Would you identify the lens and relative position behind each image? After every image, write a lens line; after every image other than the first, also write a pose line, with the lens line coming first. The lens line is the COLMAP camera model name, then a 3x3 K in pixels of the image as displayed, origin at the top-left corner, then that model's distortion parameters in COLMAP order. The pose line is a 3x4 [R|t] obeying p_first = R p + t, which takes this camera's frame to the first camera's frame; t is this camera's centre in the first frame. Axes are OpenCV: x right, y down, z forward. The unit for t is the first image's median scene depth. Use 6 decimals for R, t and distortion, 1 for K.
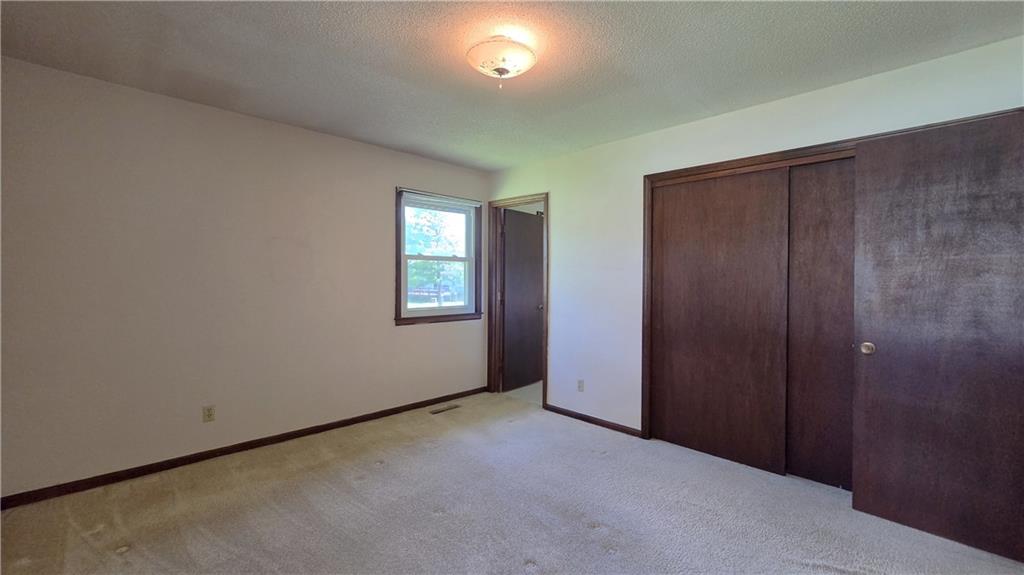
lens RADIAL K [[426.3, 0, 513.6], [0, 426.3, 284.6], [0, 0, 1]] dist [0.000810, 0.000736]
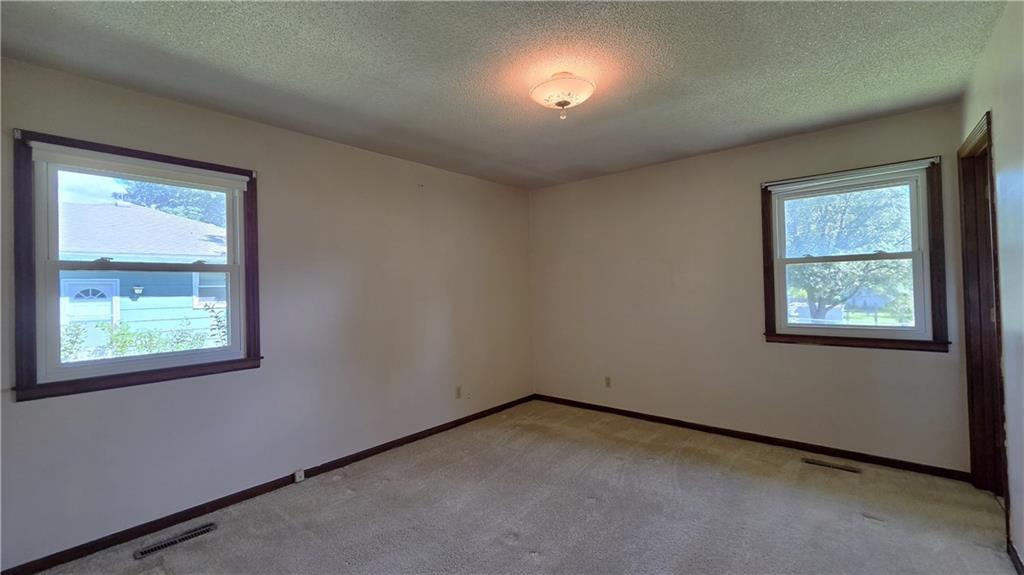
lens RADIAL K [[426.3, 0, 513.6], [0, 426.3, 284.6], [0, 0, 1]] dist [0.000810, 0.000736]
pose [[0.079035, -0.016135, -0.996741, 0.544612], [0.006759, 0.999855, -0.015650, -0.010076], [0.996849, -0.005500, 0.079133, 0.411780]]
